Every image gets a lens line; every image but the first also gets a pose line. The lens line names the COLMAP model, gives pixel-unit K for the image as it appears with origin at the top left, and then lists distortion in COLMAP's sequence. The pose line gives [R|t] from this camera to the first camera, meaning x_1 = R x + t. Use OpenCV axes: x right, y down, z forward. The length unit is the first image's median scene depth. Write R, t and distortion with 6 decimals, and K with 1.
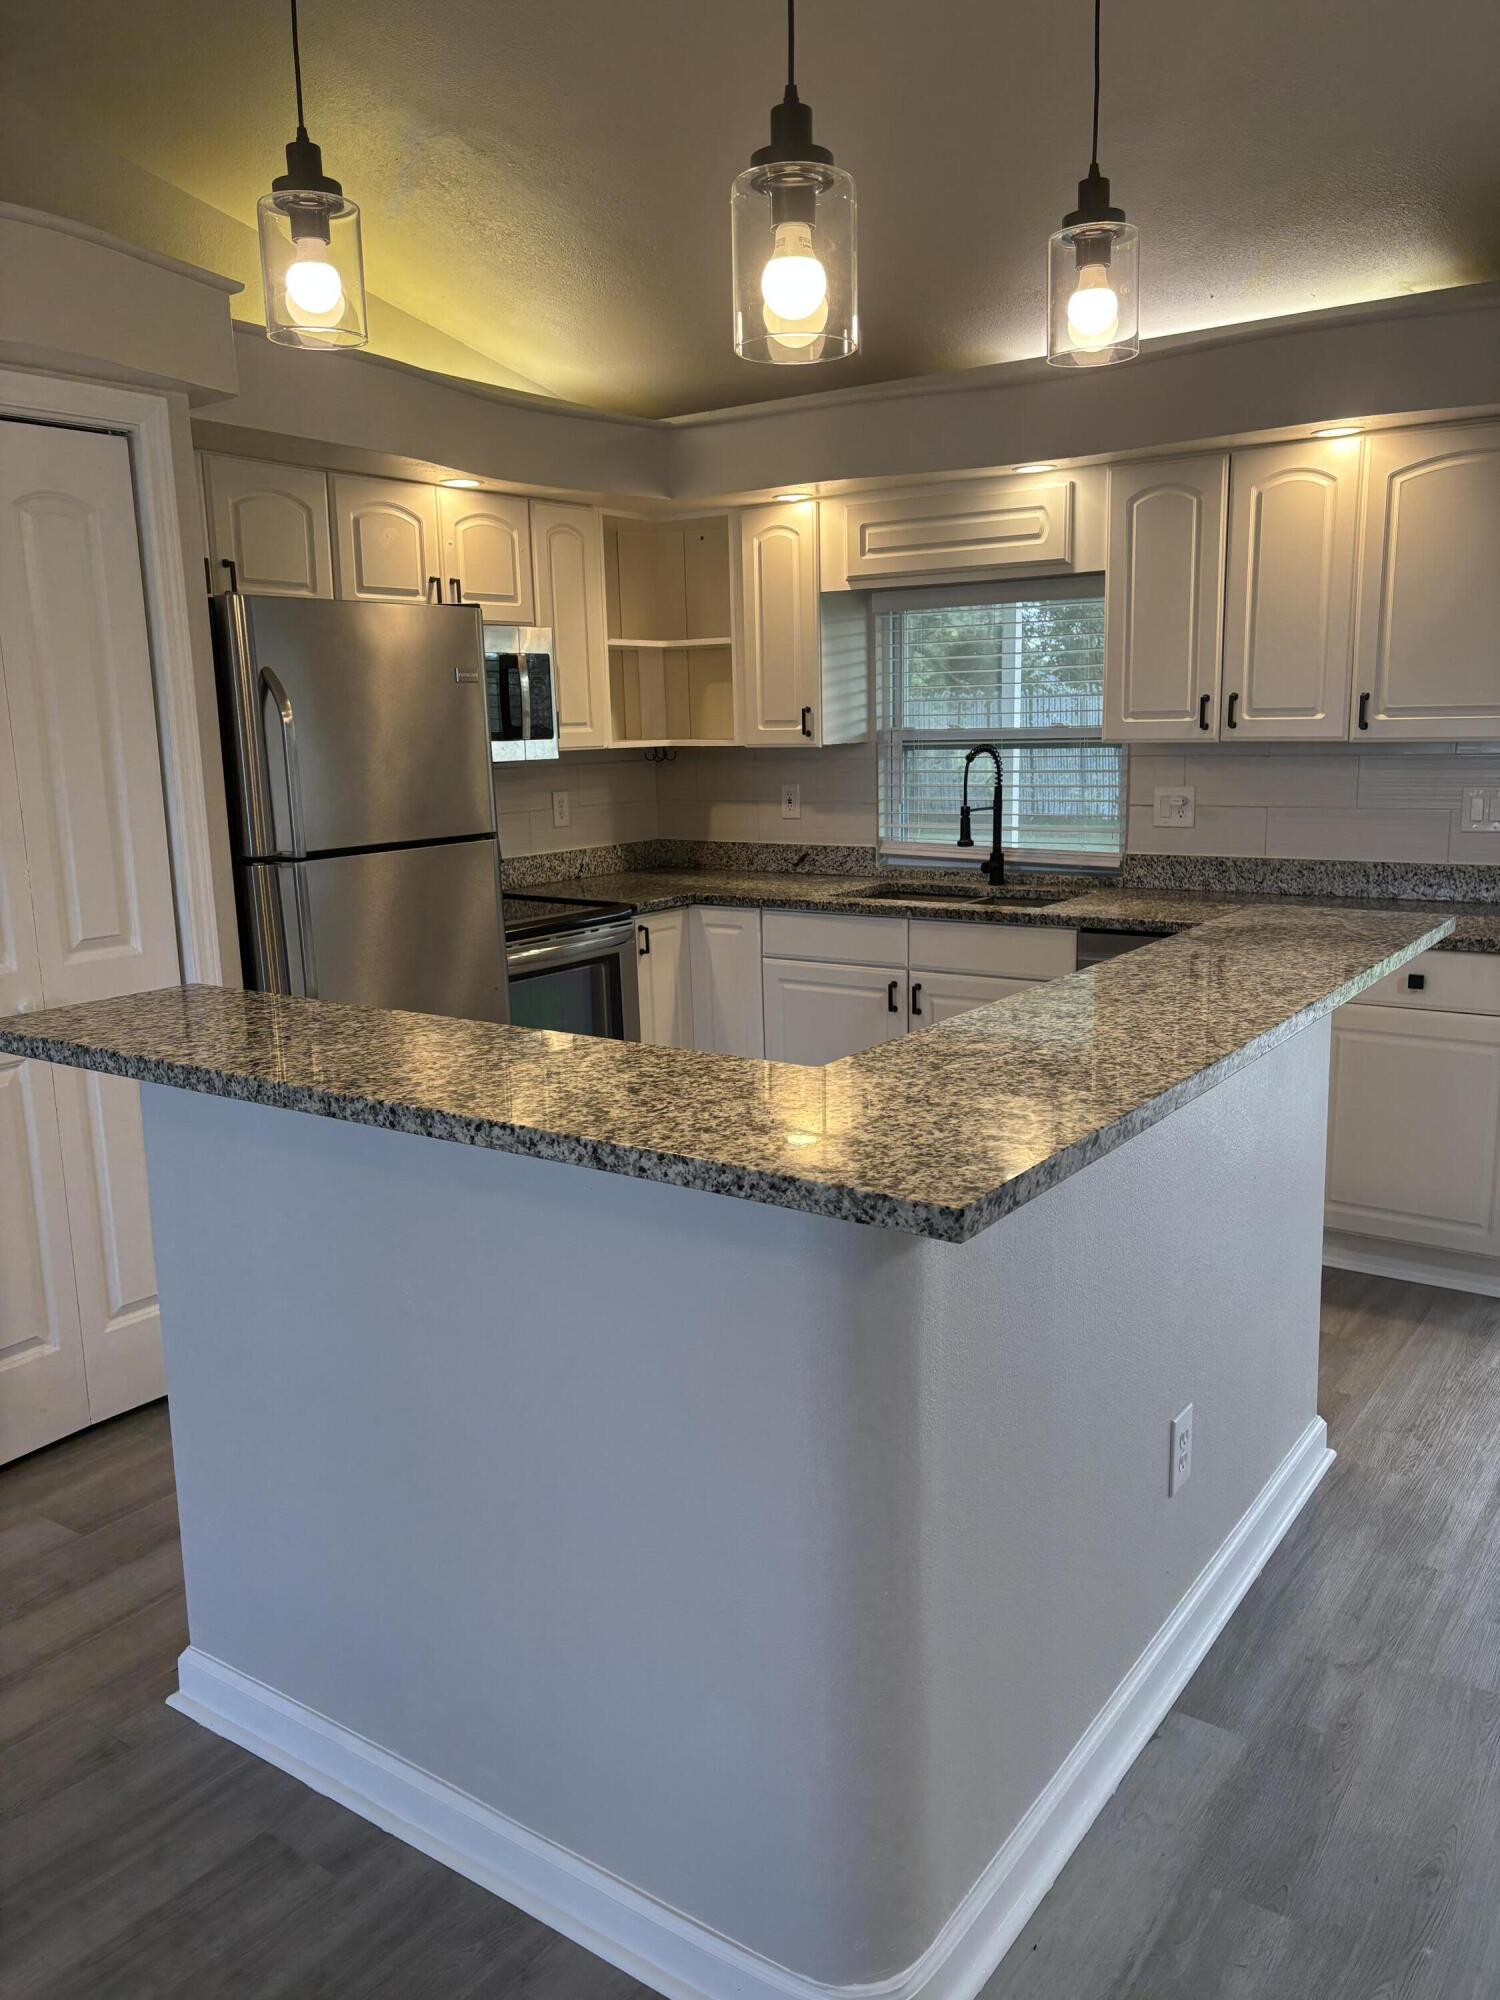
lens RADIAL K [[1508.3, 0, 758.5], [0, 1508.3, 998.6], [0, 0, 1]] dist [0.035498, -0.054295]
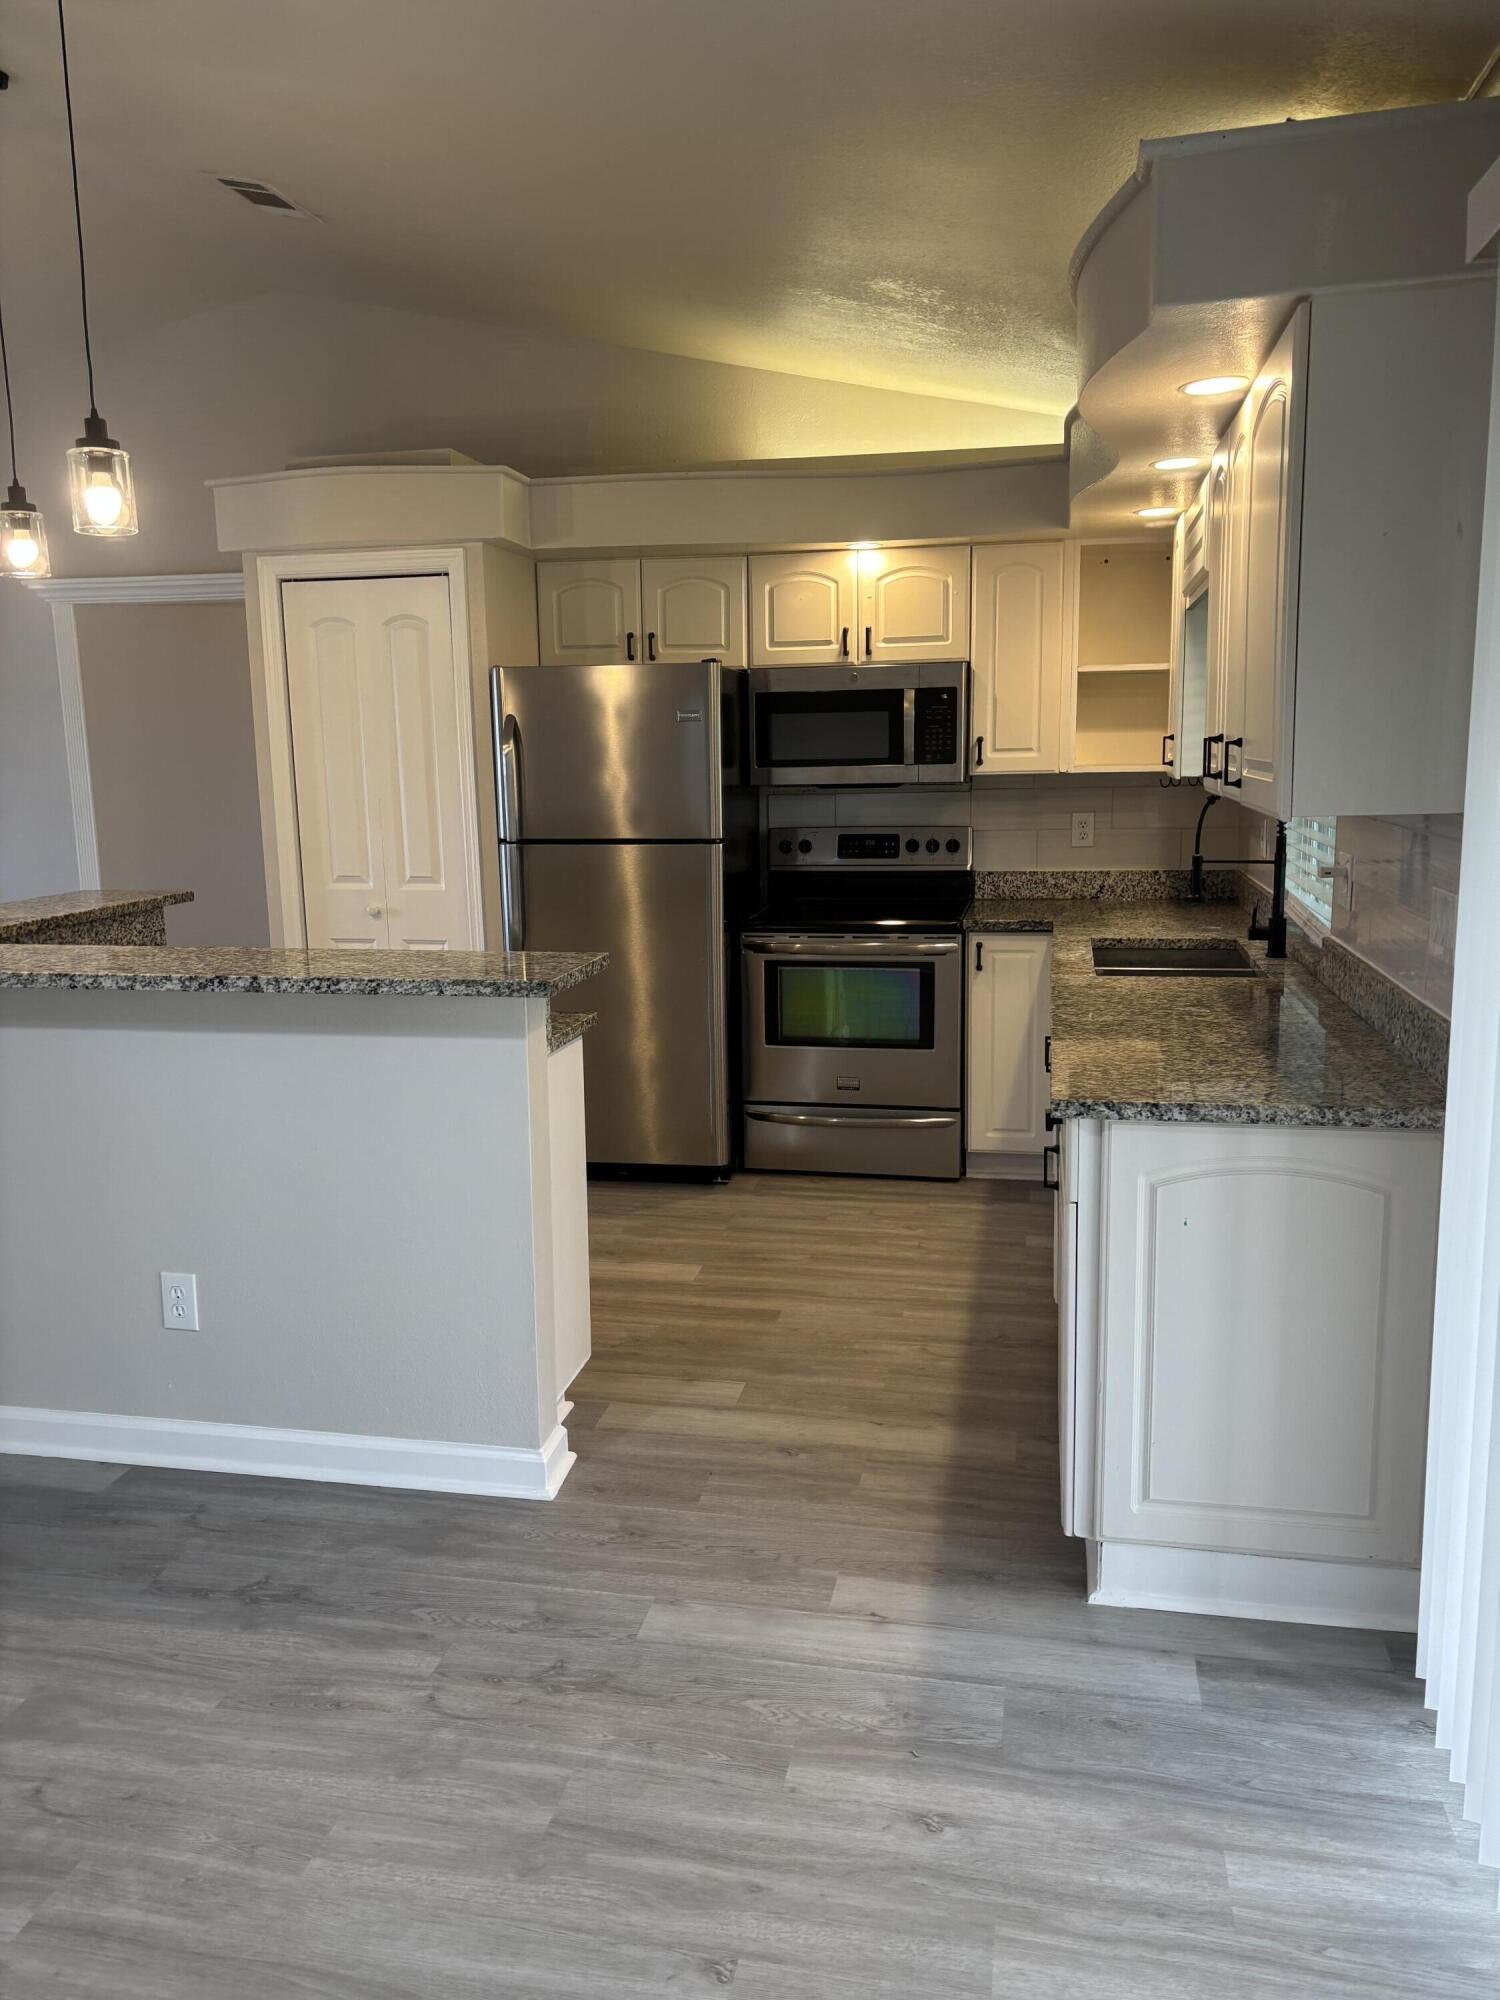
lens RADIAL K [[1508.3, 0, 755.8], [0, 1508.3, 1001.4], [0, 0, 1]] dist [0.035498, -0.054295]
pose [[0.403044, 0.172533, -0.898770, 0.893334], [-0.164768, 0.979701, 0.114180, -0.112881], [0.900226, 0.102069, 0.423291, 0.457996]]
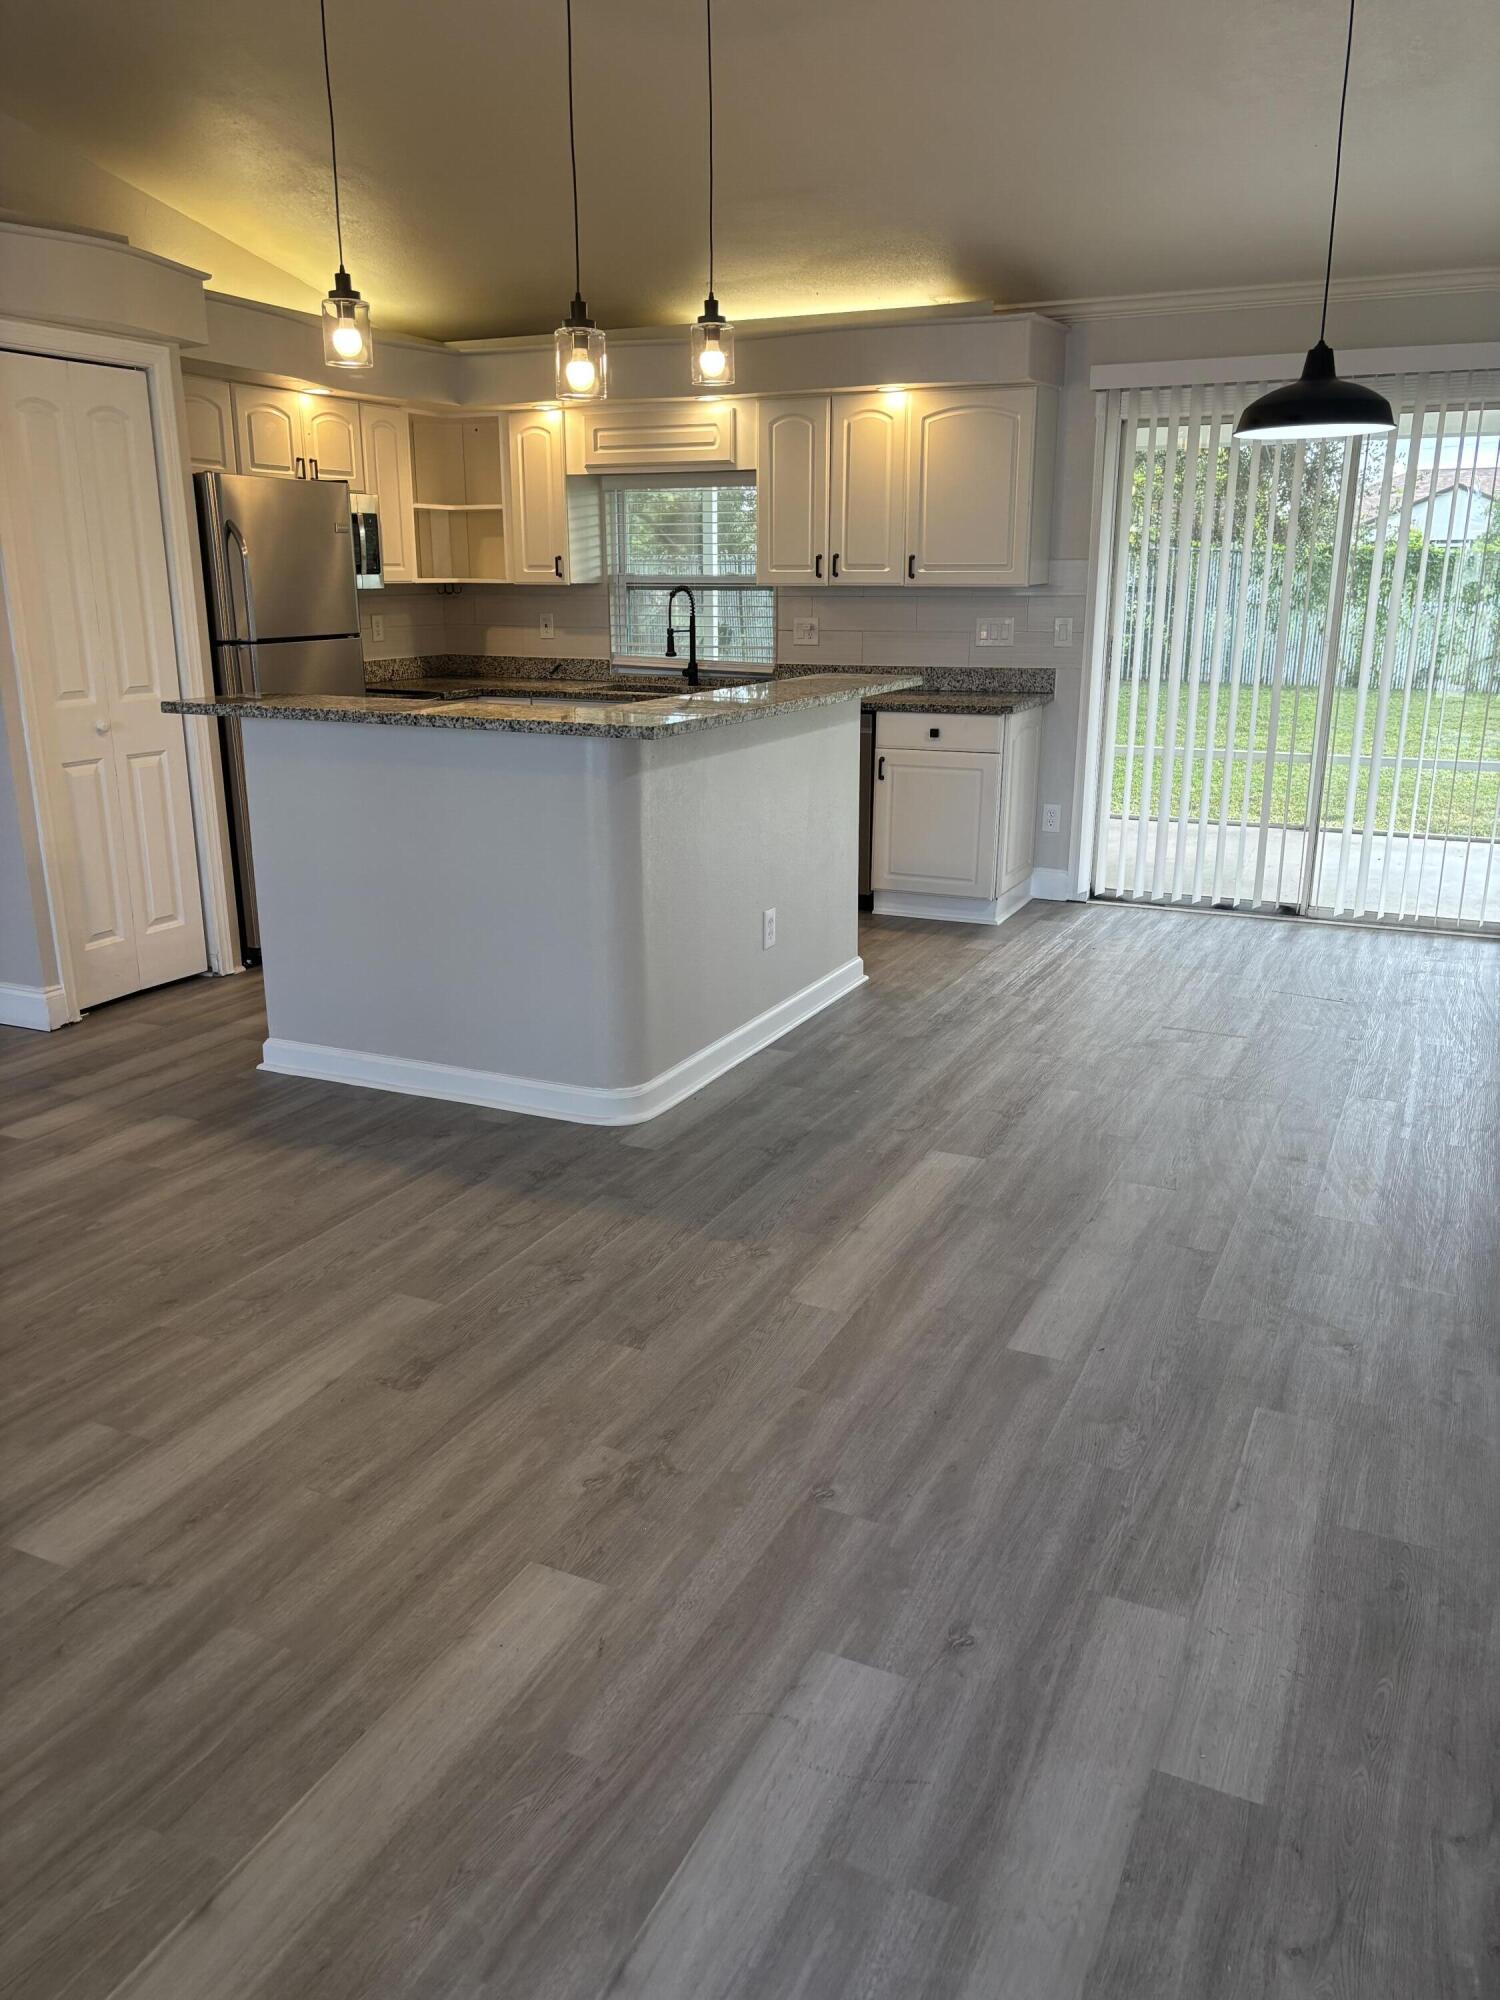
lens RADIAL K [[1508.3, 0, 749.8], [0, 1508.3, 1005.4], [0, 0, 1]] dist [0.035498, -0.054295]
pose [[0.984680, -0.026152, 0.172400, -0.054347], [0.010422, 0.995749, 0.091519, 0.114604], [-0.174060, -0.088320, 0.980766, -0.538946]]
